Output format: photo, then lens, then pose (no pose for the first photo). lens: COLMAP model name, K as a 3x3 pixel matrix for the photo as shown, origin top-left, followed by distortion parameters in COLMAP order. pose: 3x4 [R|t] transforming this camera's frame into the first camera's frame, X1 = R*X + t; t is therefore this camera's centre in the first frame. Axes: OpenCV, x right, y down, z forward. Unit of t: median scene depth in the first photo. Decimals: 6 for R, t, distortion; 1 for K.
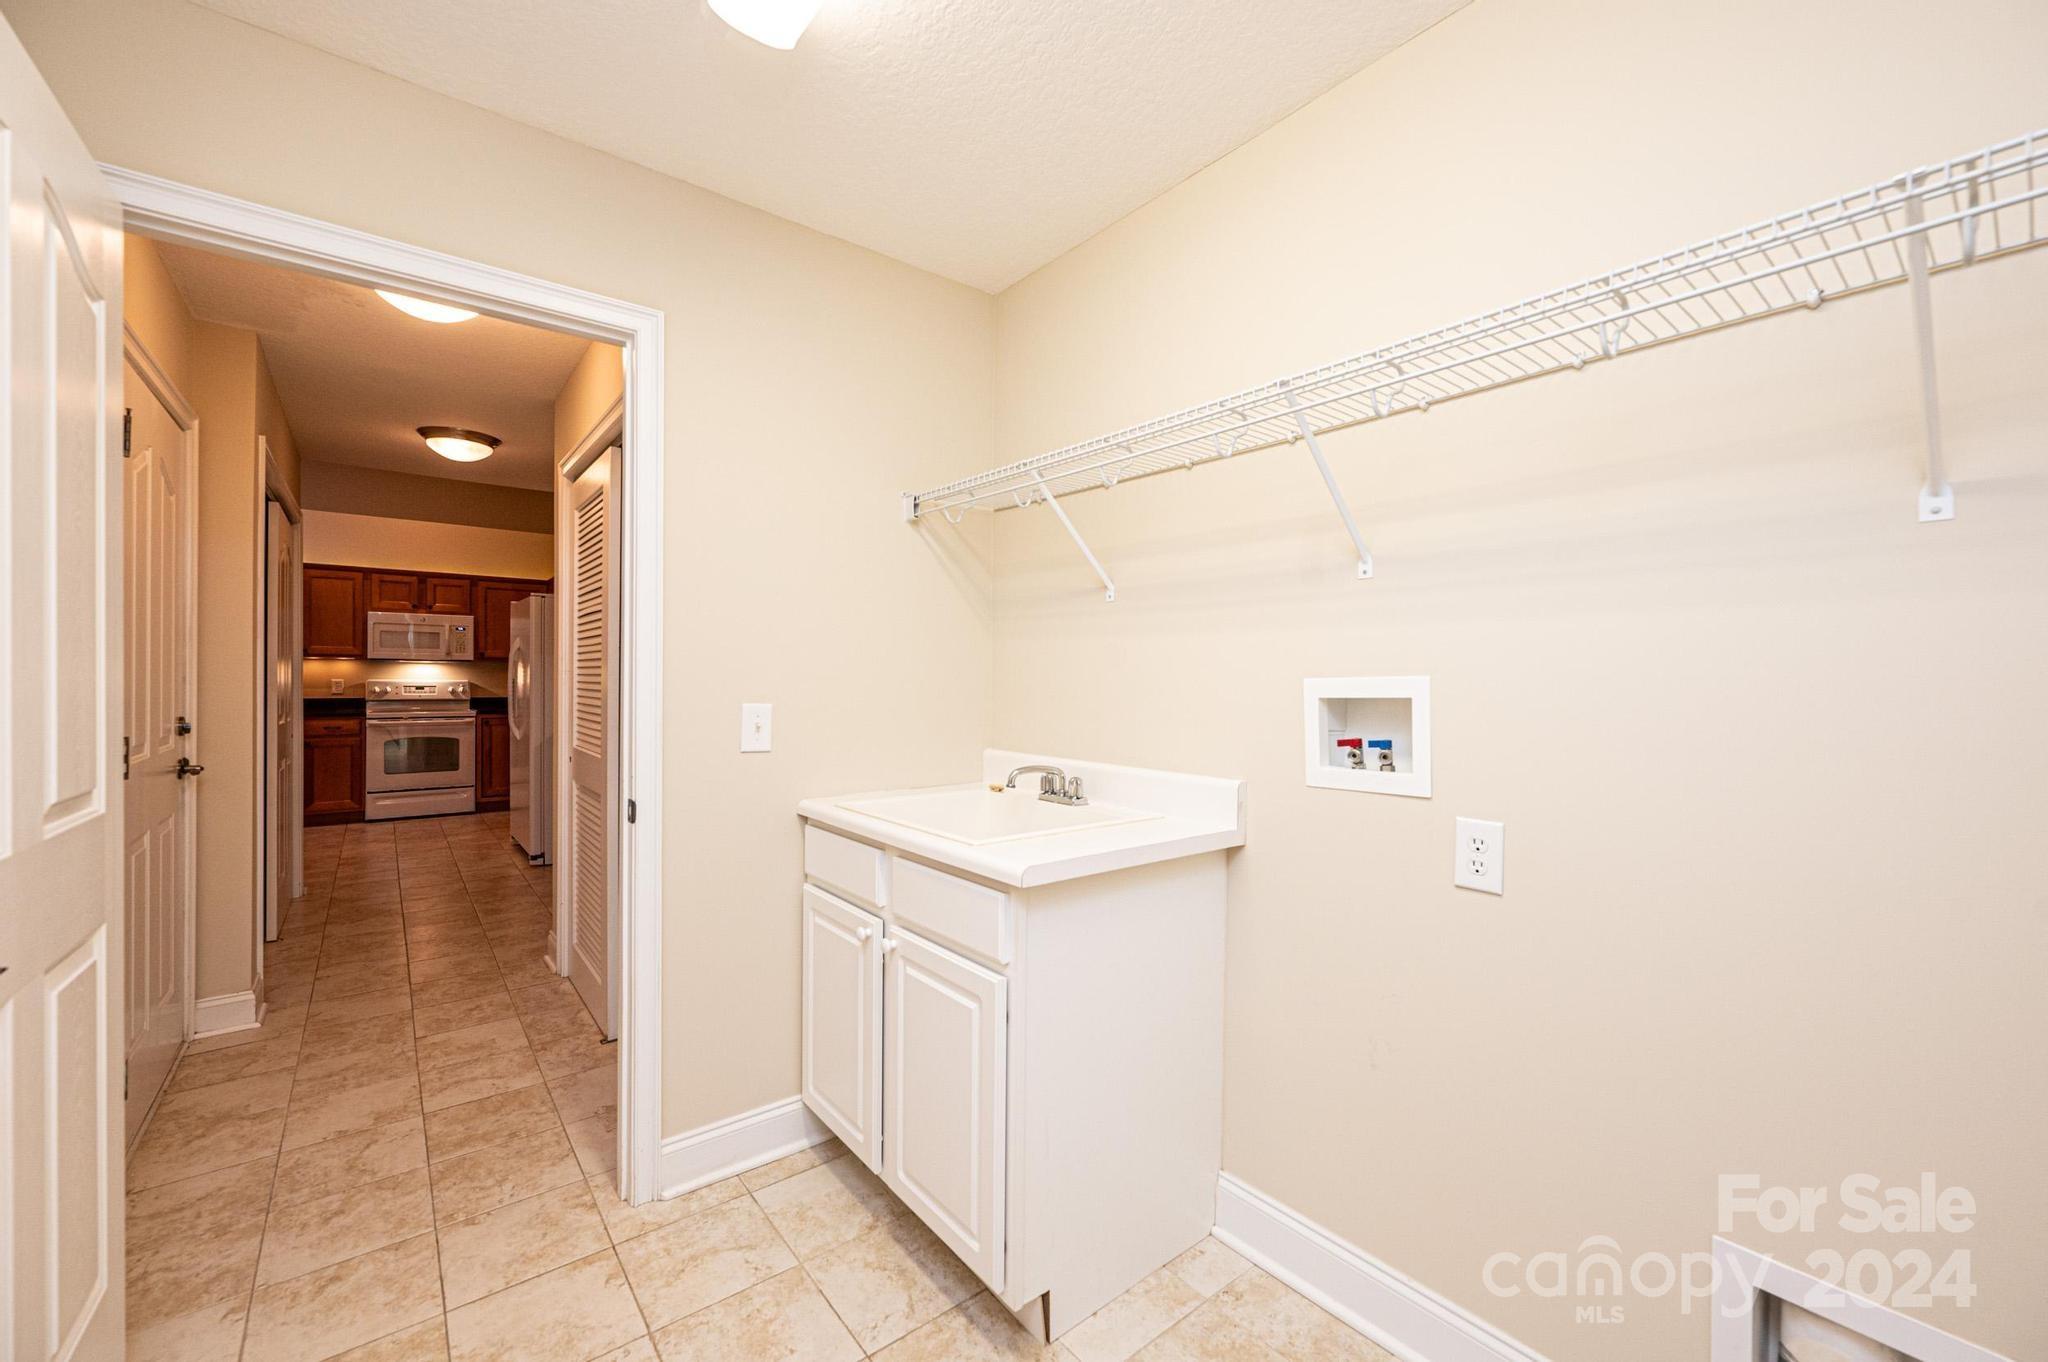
lens RADIAL K [[811.7, 0, 1023.9], [0, 811.7, 683.3], [0, 0, 1]] dist [-0.002059, 0.000046]
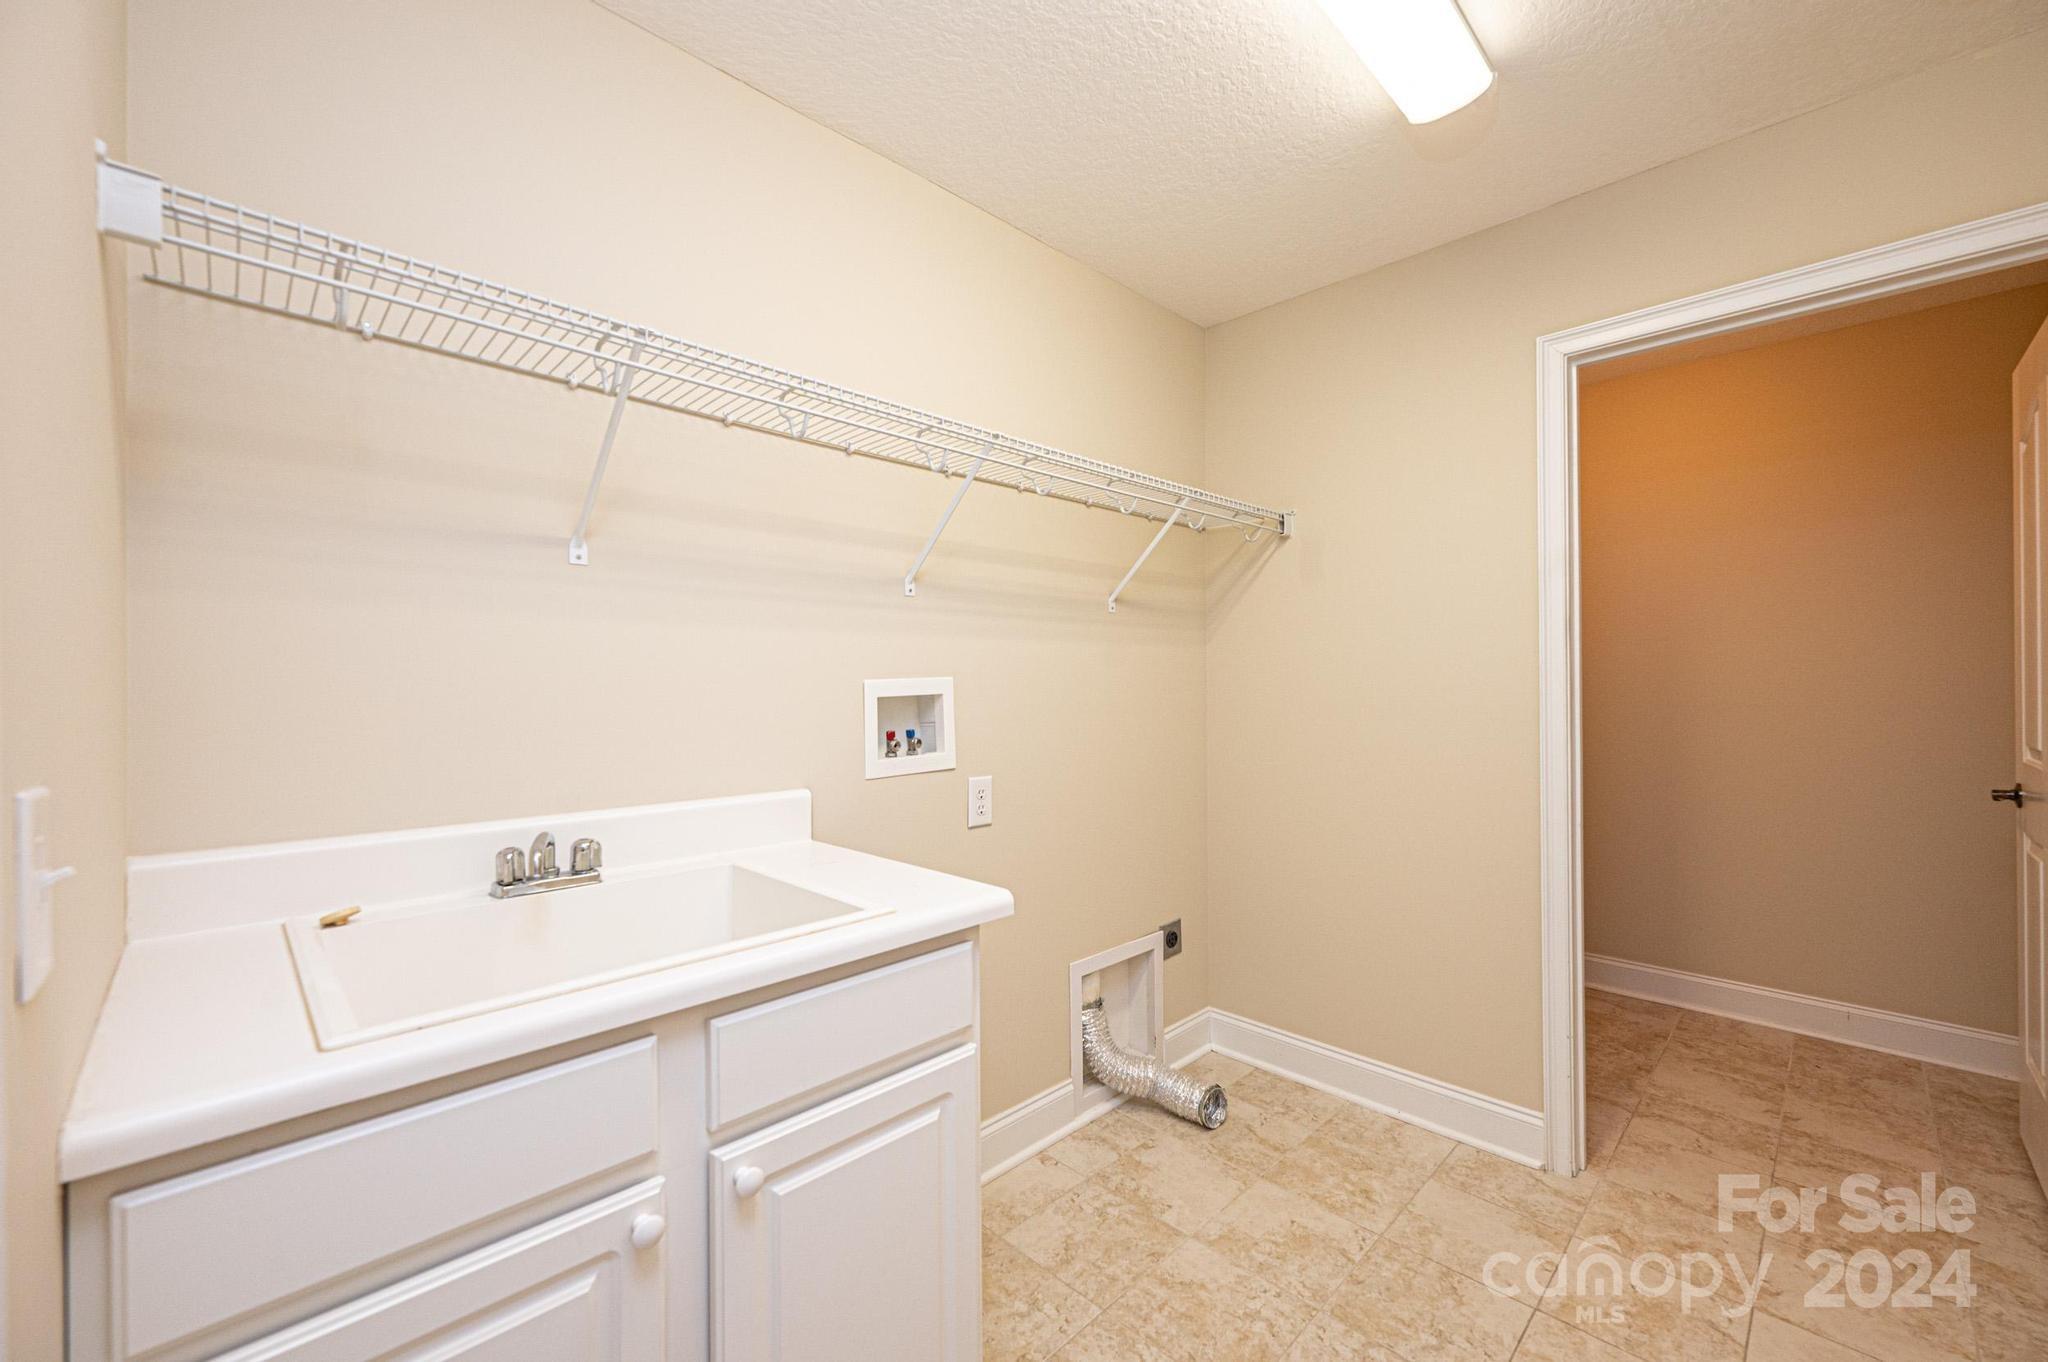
lens RADIAL K [[811.7, 0, 1023.9], [0, 811.7, 683.3], [0, 0, 1]] dist [-0.002059, 0.000046]
pose [[-0.110389, -0.005053, 0.993876, -0.764693], [0.005426, 0.999969, 0.005687, -0.005652], [-0.993874, 0.006020, -0.110358, 0.936700]]
